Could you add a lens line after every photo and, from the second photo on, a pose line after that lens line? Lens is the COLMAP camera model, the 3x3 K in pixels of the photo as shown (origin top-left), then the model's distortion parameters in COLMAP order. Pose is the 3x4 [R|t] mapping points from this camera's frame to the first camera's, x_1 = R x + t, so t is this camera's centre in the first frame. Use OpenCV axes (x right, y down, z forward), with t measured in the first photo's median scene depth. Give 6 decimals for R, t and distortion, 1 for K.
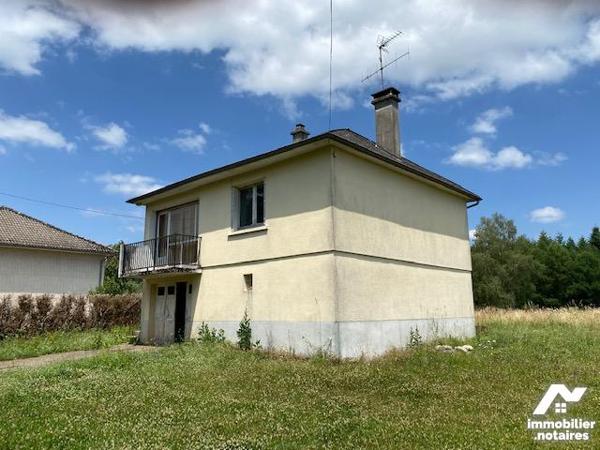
lens RADIAL K [[469.8, 0, 300.0], [0, 469.8, 225.0], [0, 0, 1]] dist [0.036822, -0.002106]
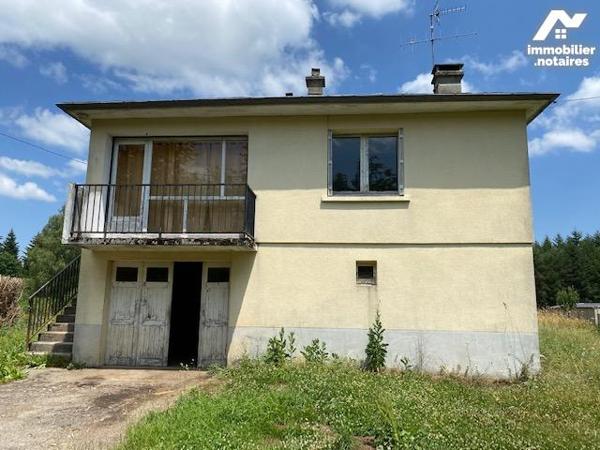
lens RADIAL K [[469.8, 0, 300.0], [0, 469.8, 225.0], [0, 0, 1]] dist [0.036822, -0.002106]
pose [[0.780552, 0.128422, 0.611757, -0.559058], [-0.136032, 0.990111, -0.034282, 0.080894], [-0.610110, -0.056459, 0.790303, 0.468553]]
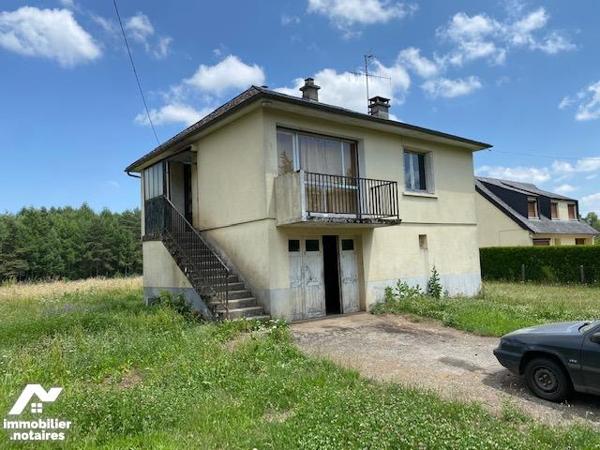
lens RADIAL K [[469.8, 0, 300.0], [0, 469.8, 225.0], [0, 0, 1]] dist [0.036822, -0.002106]
pose [[0.152515, 0.090998, 0.984103, -1.112650], [-0.134891, 0.988350, -0.070486, 0.179352], [-0.979052, -0.121997, 0.163014, 0.999019]]
